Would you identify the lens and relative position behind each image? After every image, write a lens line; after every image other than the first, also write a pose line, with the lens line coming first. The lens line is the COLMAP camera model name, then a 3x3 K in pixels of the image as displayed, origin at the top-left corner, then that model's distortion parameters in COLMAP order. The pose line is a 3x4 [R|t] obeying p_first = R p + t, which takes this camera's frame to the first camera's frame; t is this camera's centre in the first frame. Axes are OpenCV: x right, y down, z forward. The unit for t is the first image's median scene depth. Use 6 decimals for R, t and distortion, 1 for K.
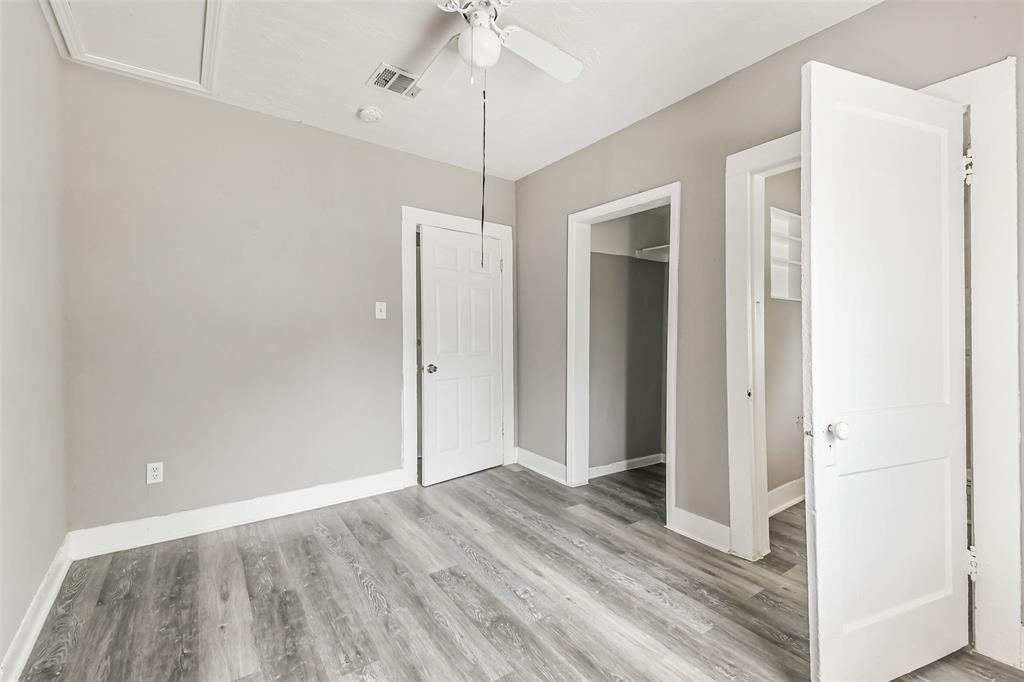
lens RADIAL K [[435.3, 0, 513.4], [0, 435.3, 336.8], [0, 0, 1]] dist [0.093877, -0.040366]
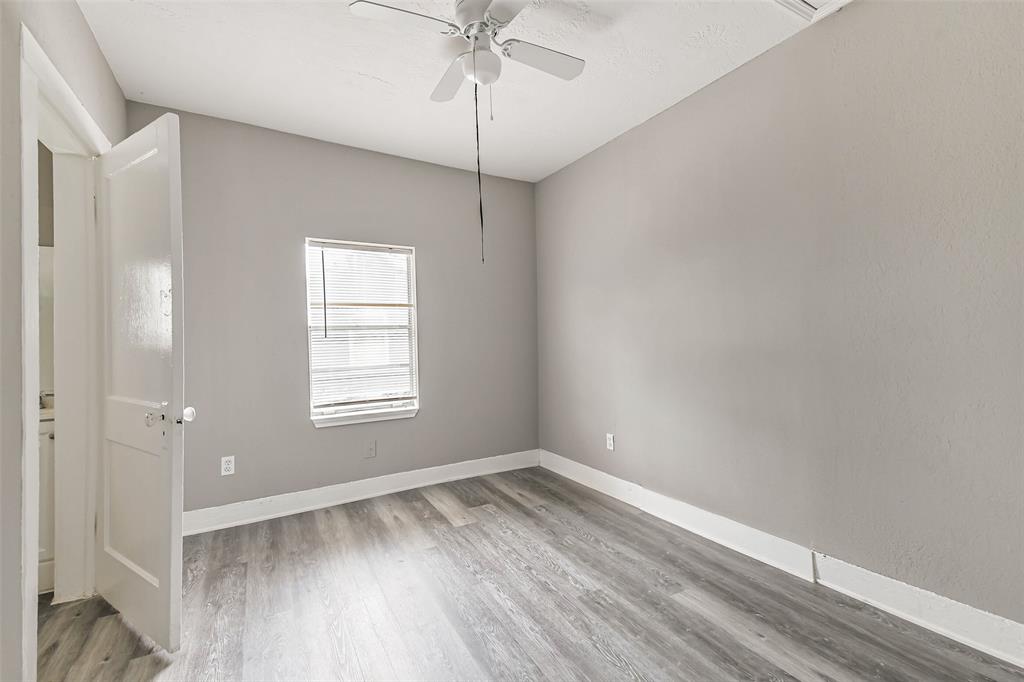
lens RADIAL K [[435.3, 0, 513.4], [0, 435.3, 336.8], [0, 0, 1]] dist [0.093877, -0.040366]
pose [[-0.994100, 0.014443, 0.107503, -0.237507], [0.014683, 0.999891, 0.001443, 0.008789], [-0.107470, 0.003013, -0.994204, 1.984866]]
